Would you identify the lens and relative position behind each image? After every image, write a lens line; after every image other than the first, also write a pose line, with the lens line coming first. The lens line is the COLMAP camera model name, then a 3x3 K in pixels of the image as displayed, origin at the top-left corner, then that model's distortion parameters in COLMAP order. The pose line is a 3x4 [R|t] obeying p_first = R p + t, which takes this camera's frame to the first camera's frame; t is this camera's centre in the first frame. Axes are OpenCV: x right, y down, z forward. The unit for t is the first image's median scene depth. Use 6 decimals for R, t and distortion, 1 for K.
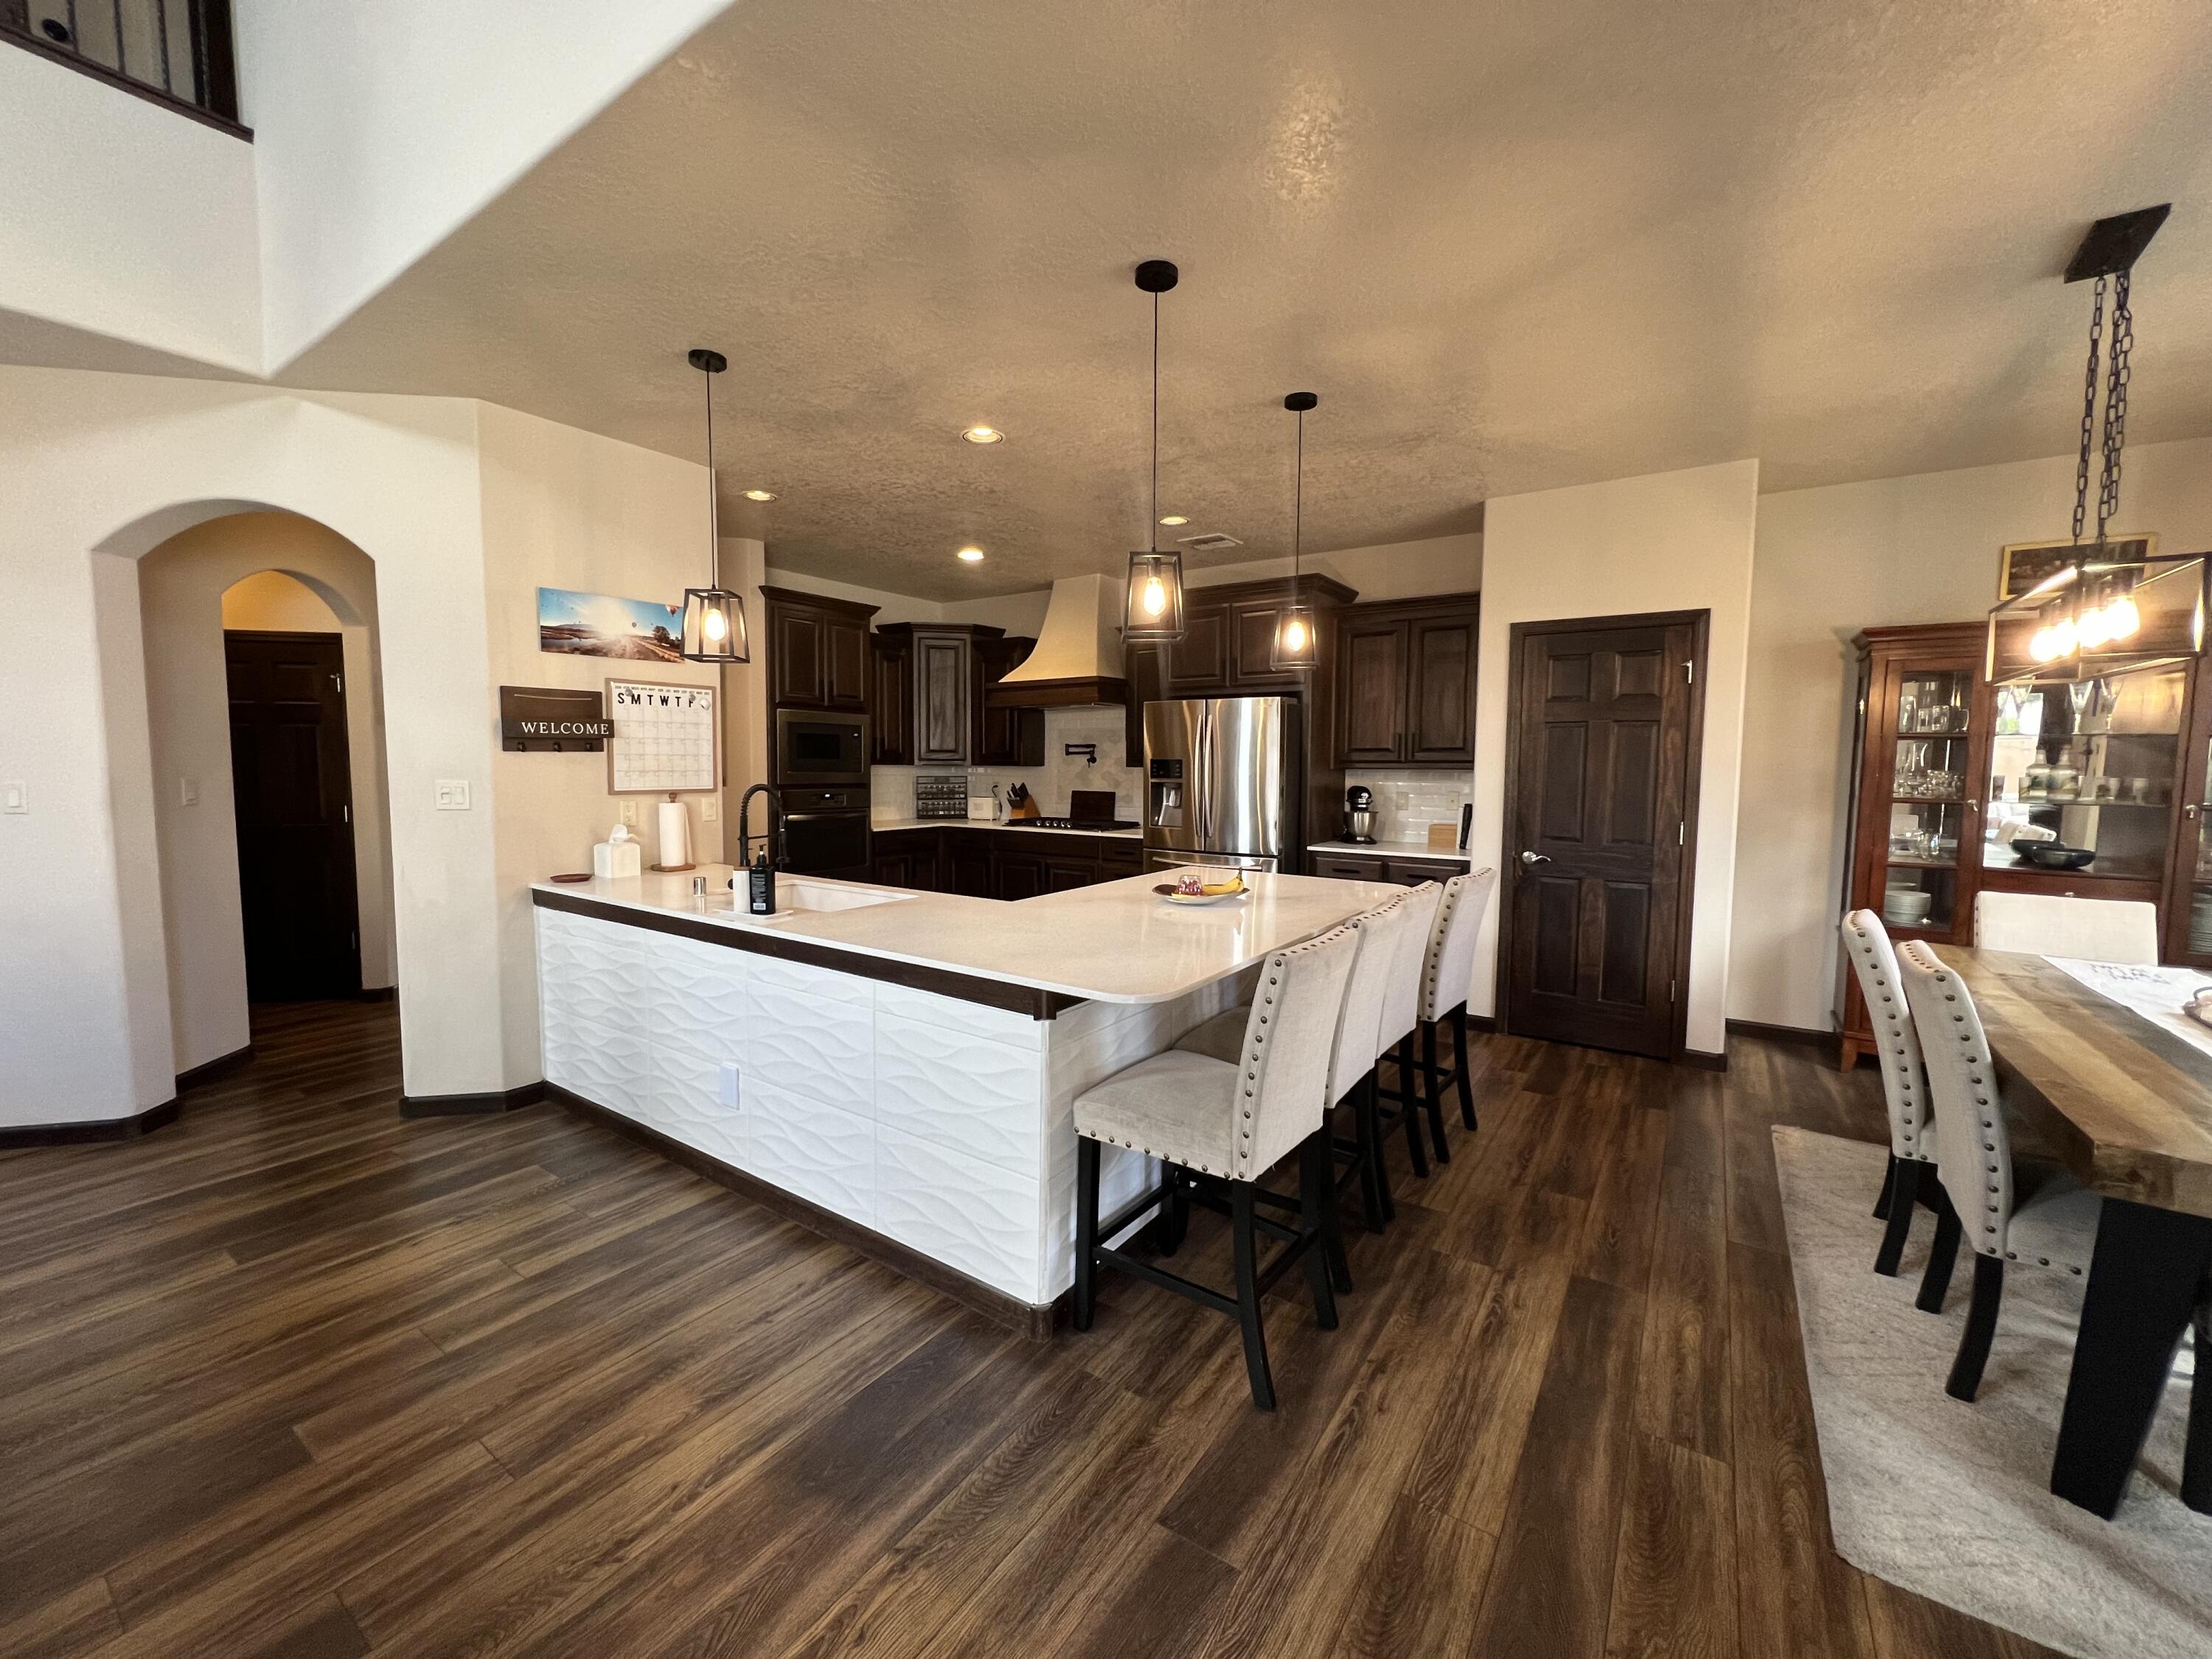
lens RADIAL K [[884.8, 0, 1101.3], [0, 884.8, 825.6], [0, 0, 1]] dist [-0.004698, -0.000547]
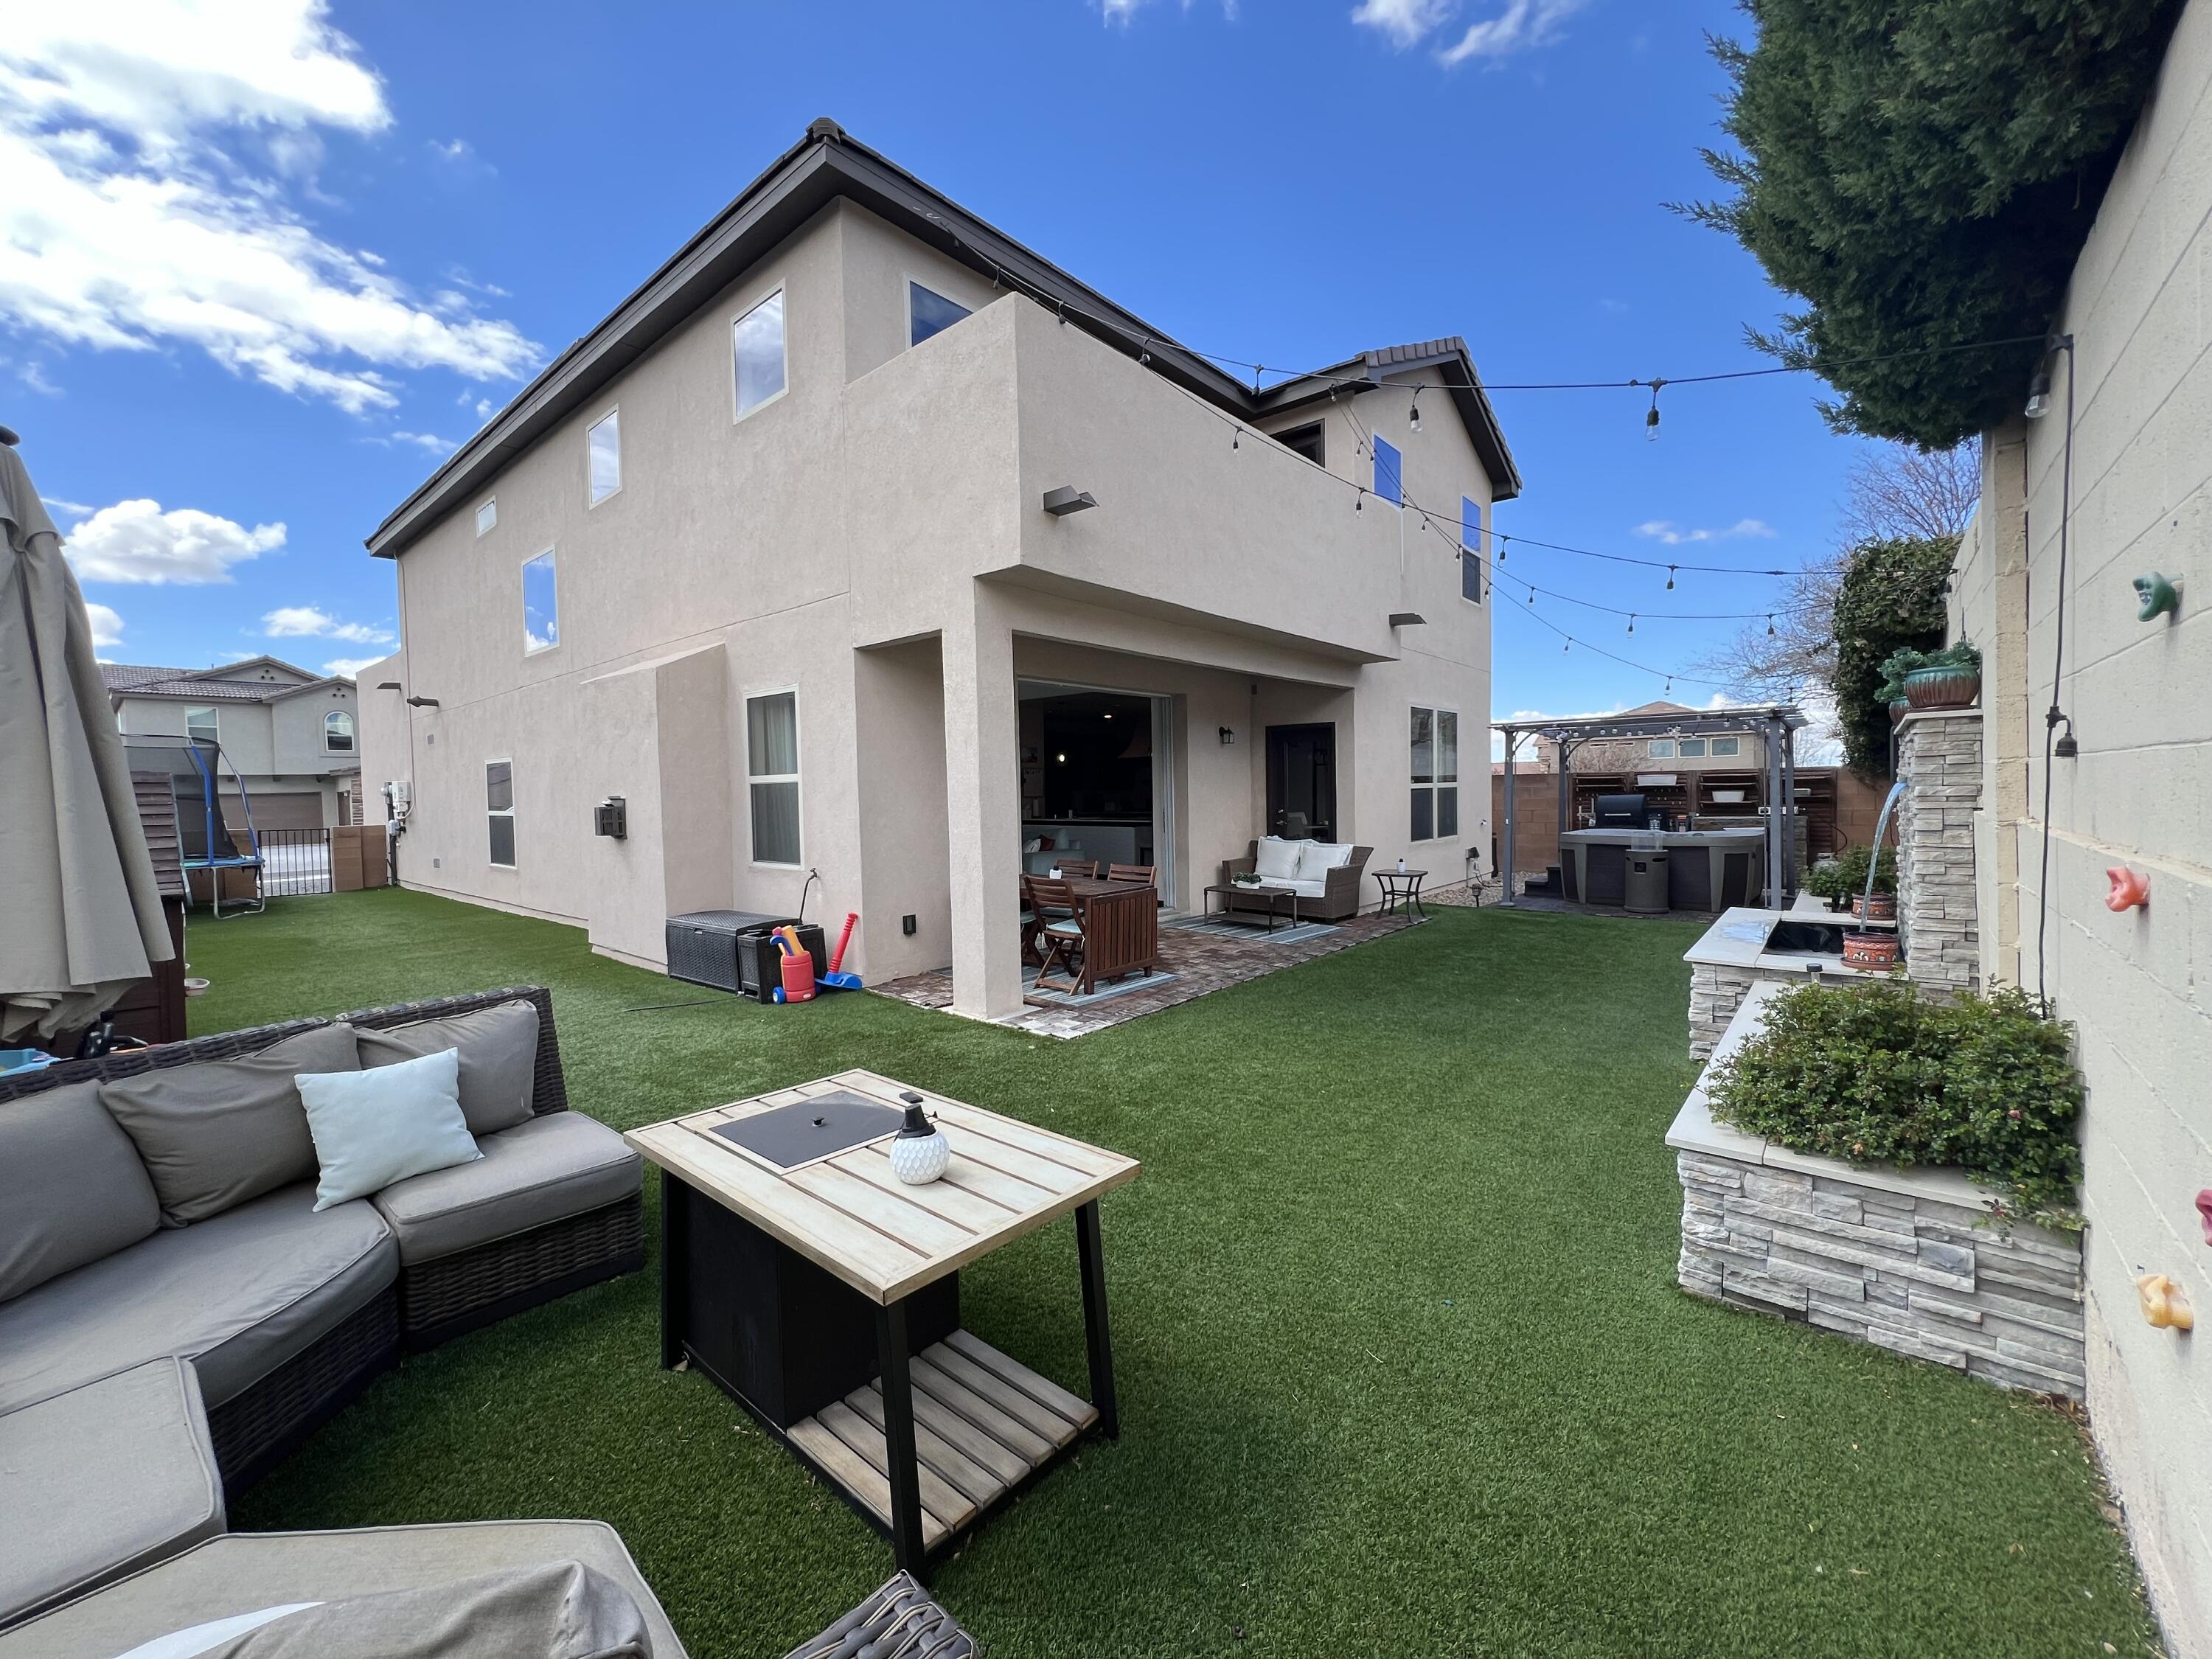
lens RADIAL K [[884.8, 0, 1102.4], [0, 884.8, 825.2], [0, 0, 1]] dist [-0.004698, -0.000547]
pose [[0.994420, -0.017832, -0.103975, 0.140827], [0.014028, 0.999209, -0.037205, 0.168778], [0.104556, 0.035539, 0.993884, -2.020322]]
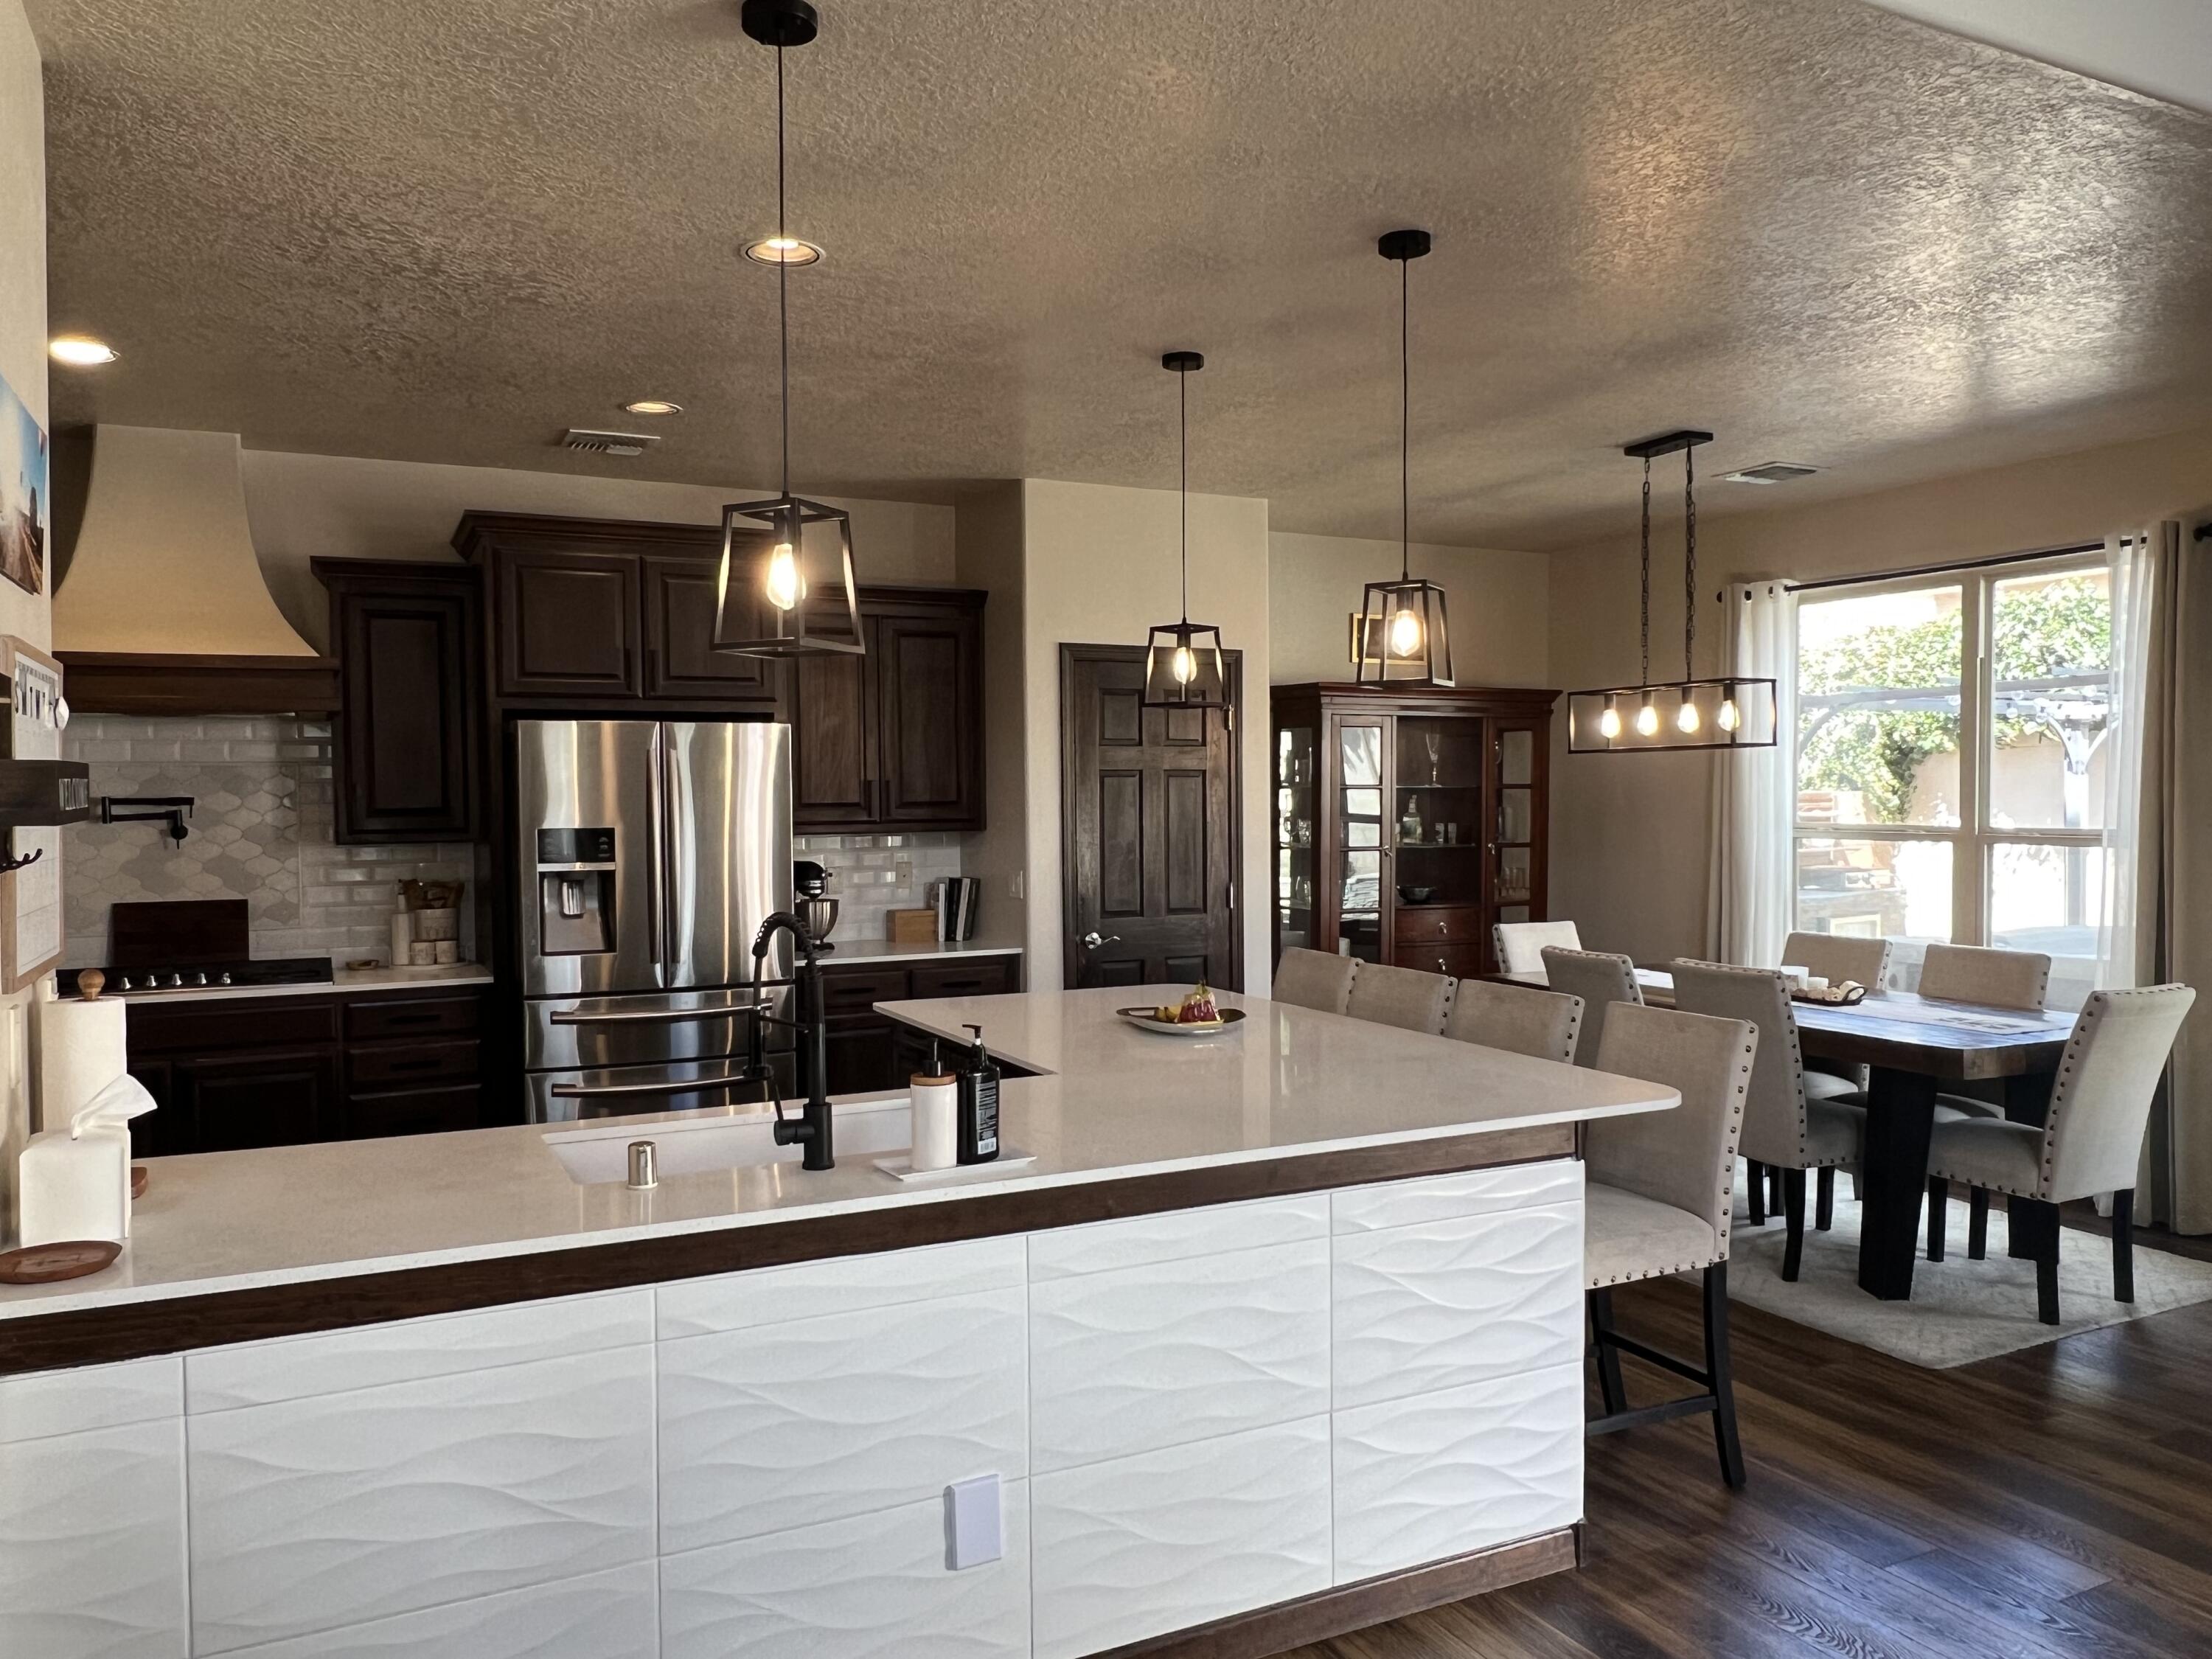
lens RADIAL K [[1572.9, 0, 1096.9], [0, 1572.9, 839.8], [0, 0, 1]] dist [-0.003172, 0.002432]
pose [[0.481113, -0.036250, 0.875909, -0.616807], [0.075417, 0.997152, -0.000157, -0.044287], [-0.873408, 0.066134, 0.482477, 0.263151]]
